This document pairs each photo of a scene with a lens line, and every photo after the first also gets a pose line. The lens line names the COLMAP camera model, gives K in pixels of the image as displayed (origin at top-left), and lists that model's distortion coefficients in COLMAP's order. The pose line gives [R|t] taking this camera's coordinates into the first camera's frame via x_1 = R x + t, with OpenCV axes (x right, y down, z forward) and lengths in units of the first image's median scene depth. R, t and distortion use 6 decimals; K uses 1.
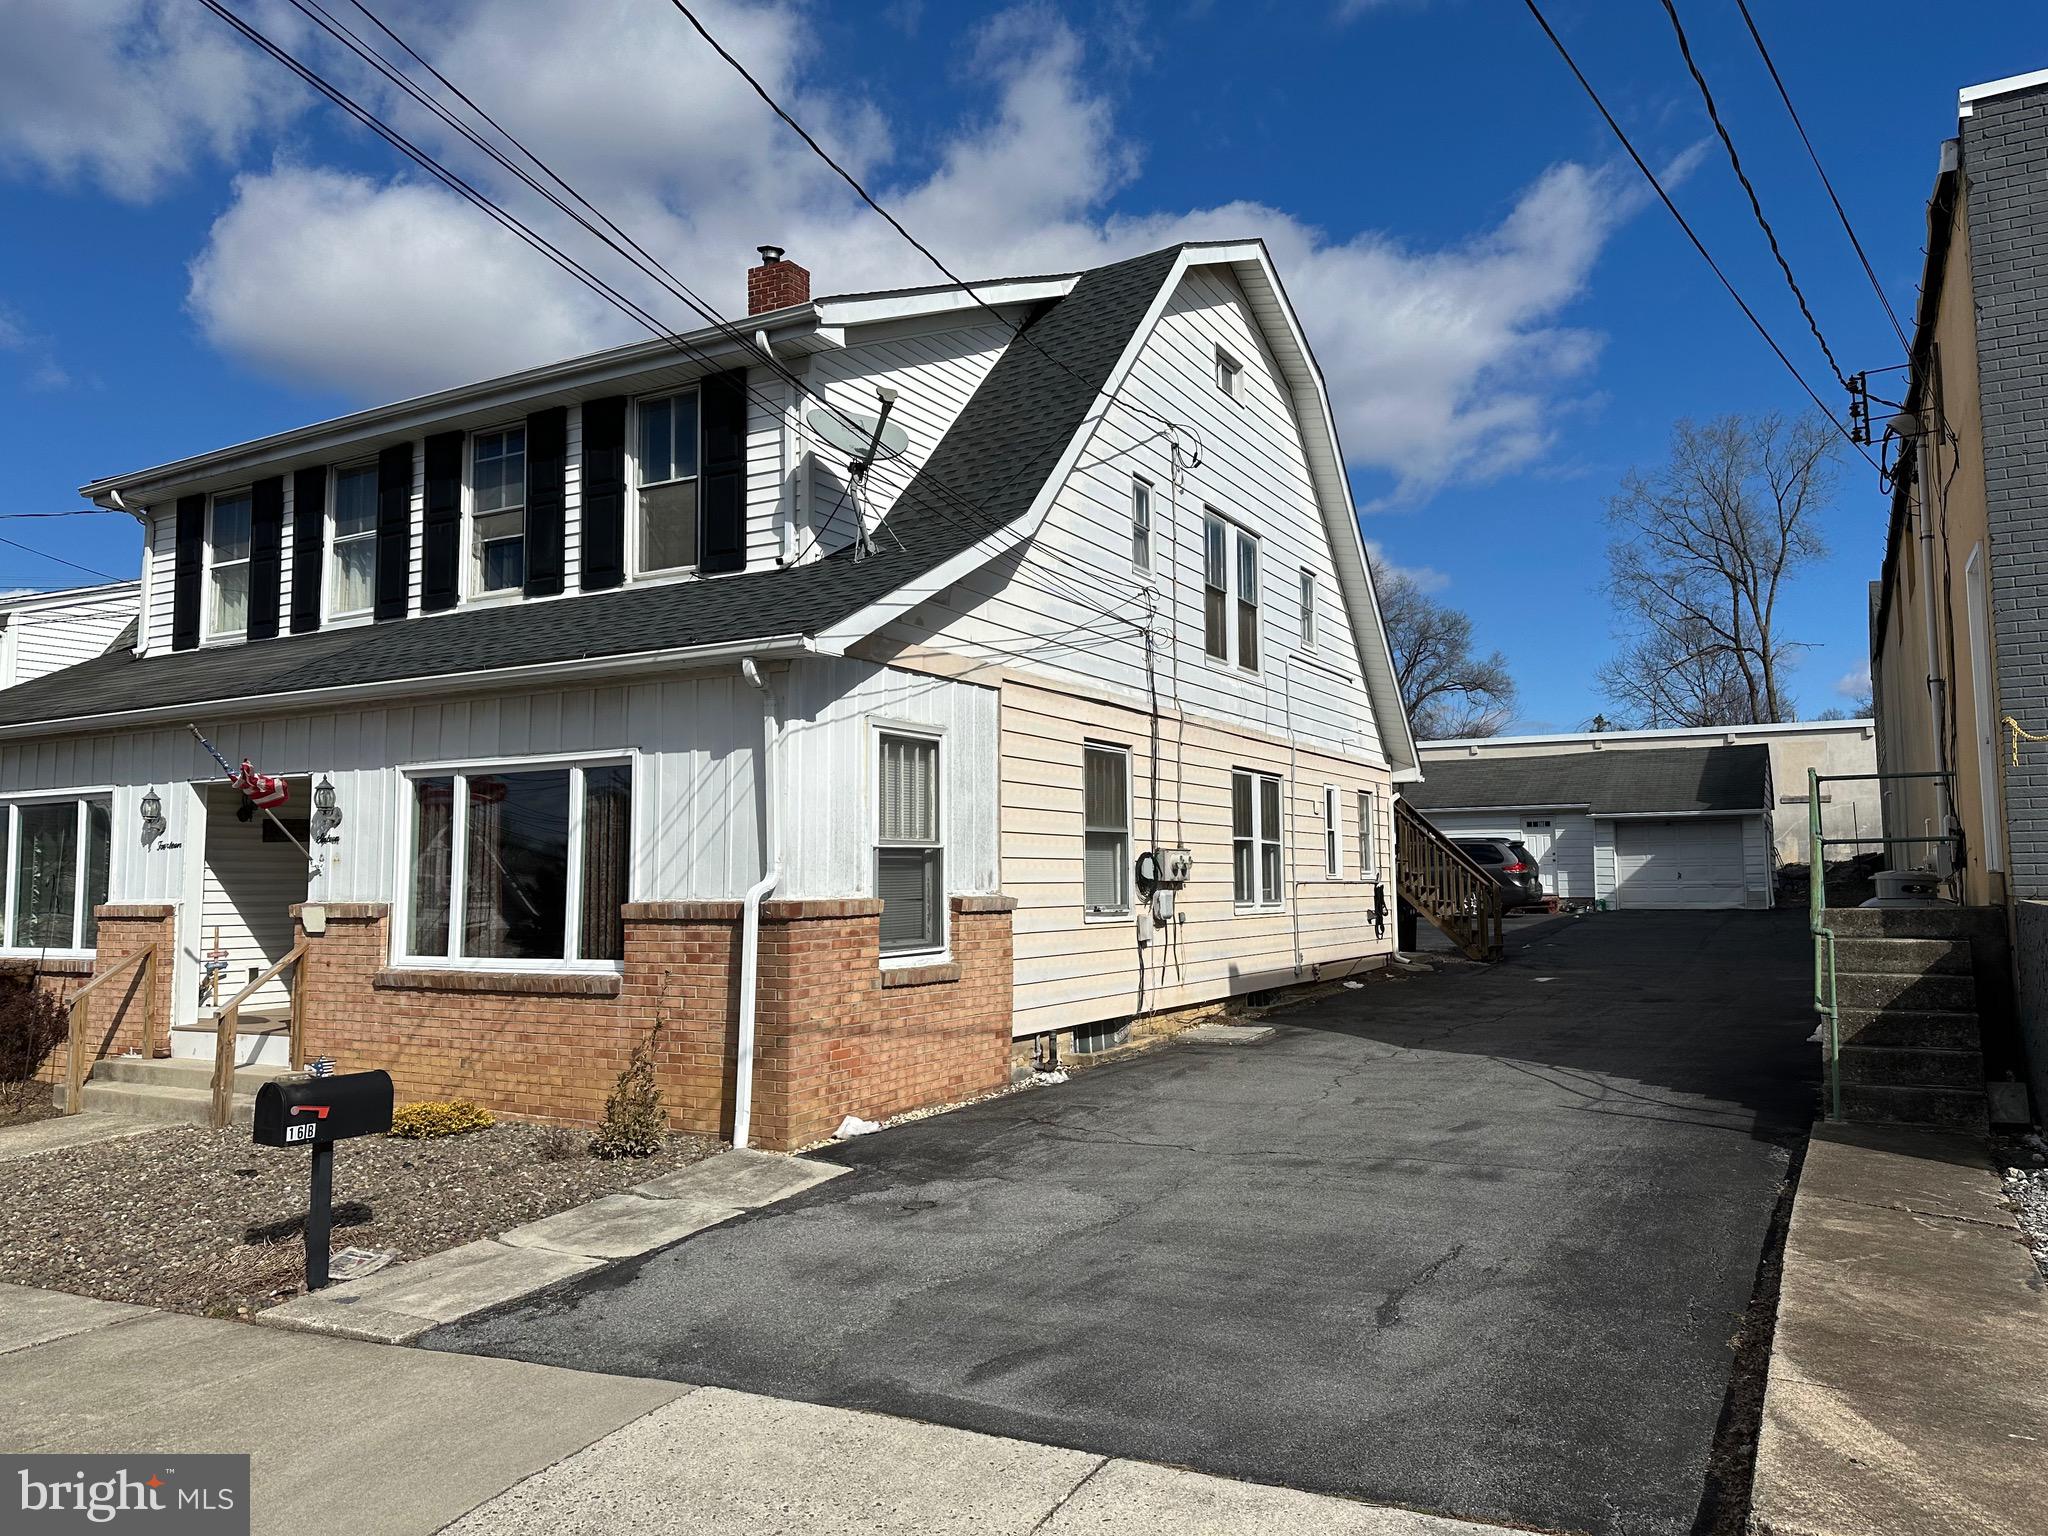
lens RADIAL K [[1501.8, 0, 1024.0], [0, 1501.8, 768.0], [0, 0, 1]] dist [0.002170, -0.090269]
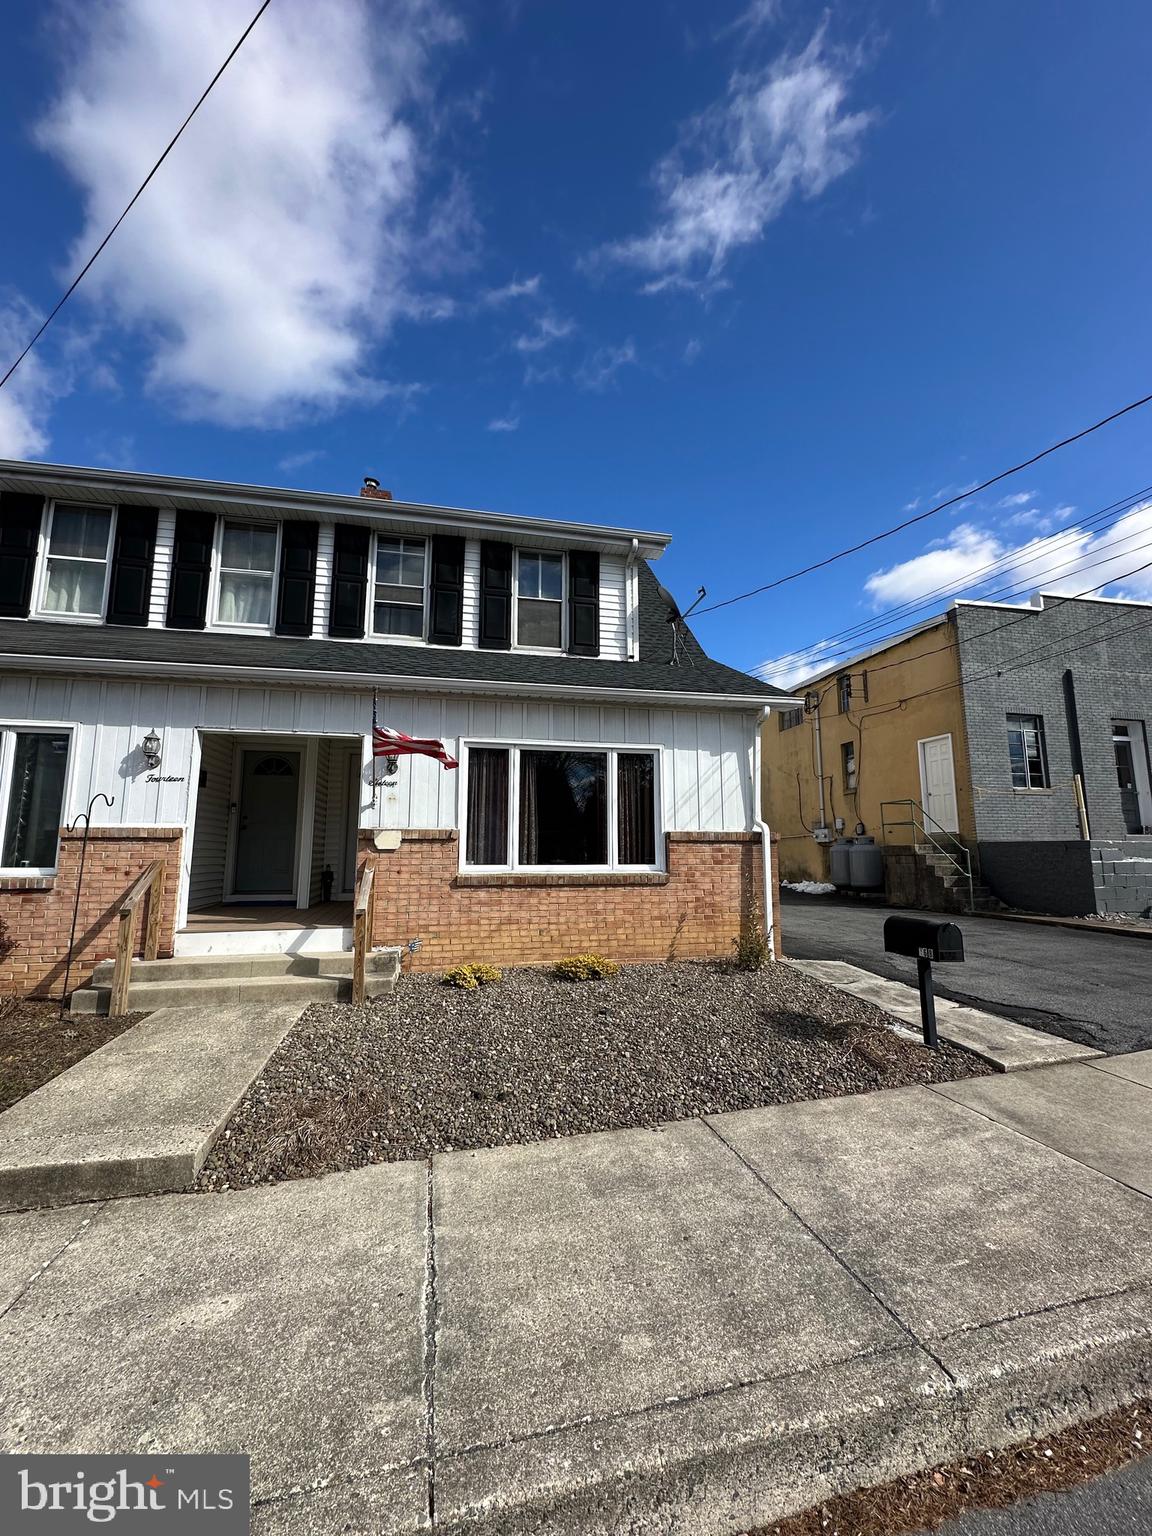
lens RADIAL K [[615.7, 0, 576.0], [0, 615.7, 768.0], [0, 0, 1]] dist [-0.002695, -0.000210]
pose [[0.756885, 0.091602, 0.647097, -0.735695], [-0.064214, 0.995761, -0.065849, 0.062469], [-0.650386, 0.008287, 0.759559, 0.461209]]
